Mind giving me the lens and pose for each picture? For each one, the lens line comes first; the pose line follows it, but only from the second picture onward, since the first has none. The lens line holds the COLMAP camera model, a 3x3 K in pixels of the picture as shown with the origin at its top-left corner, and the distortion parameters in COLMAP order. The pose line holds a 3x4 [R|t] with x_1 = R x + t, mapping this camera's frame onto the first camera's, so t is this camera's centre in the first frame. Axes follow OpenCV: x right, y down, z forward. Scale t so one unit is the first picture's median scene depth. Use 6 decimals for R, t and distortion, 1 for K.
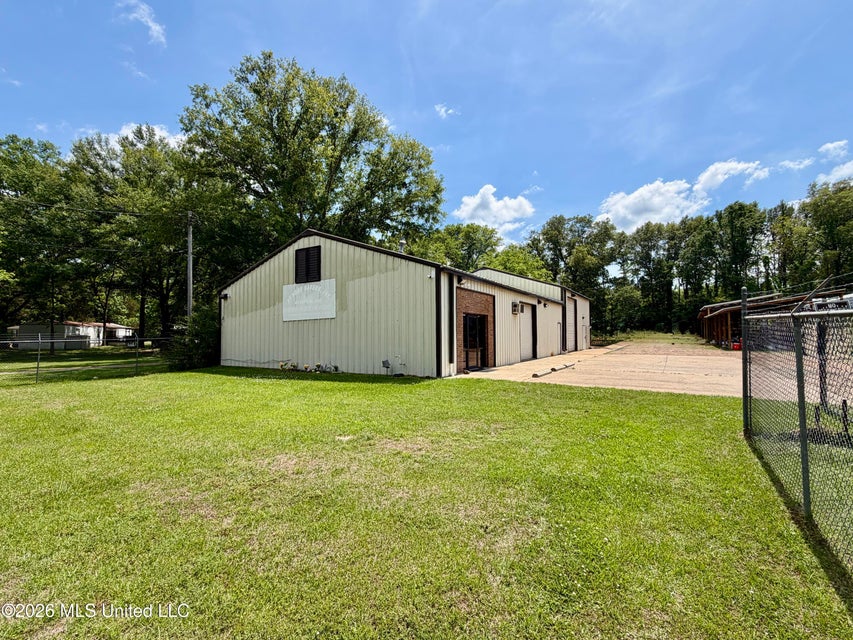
lens RADIAL K [[395.5, 0, 426.5], [0, 395.5, 320.0], [0, 0, 1]] dist [0.000761, 0.000660]
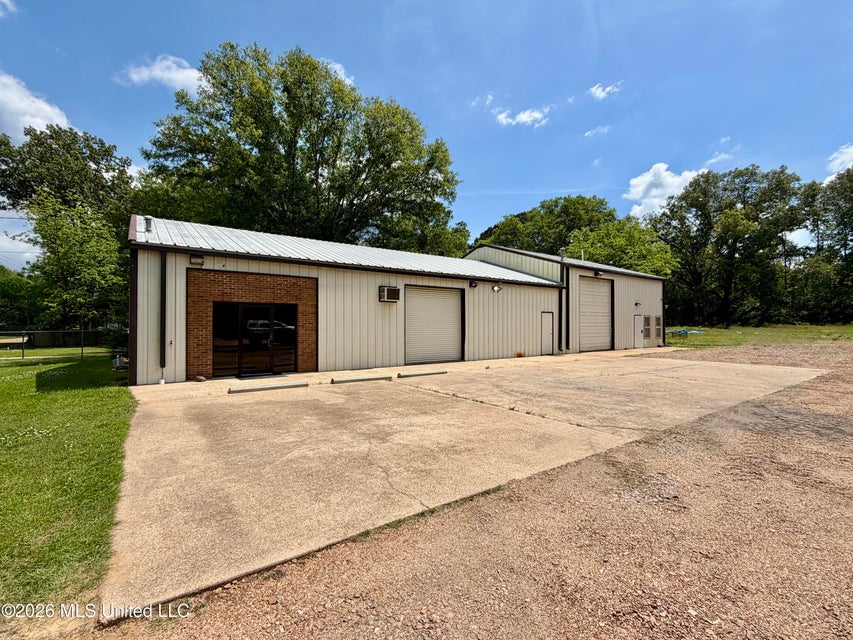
lens RADIAL K [[395.5, 0, 426.5], [0, 395.5, 320.0], [0, 0, 1]] dist [0.000761, 0.000660]
pose [[0.925204, -0.003266, -0.379456, 0.207597], [0.012704, 0.999669, 0.022371, 0.001433], [0.379257, -0.025518, 0.924939, 0.119493]]
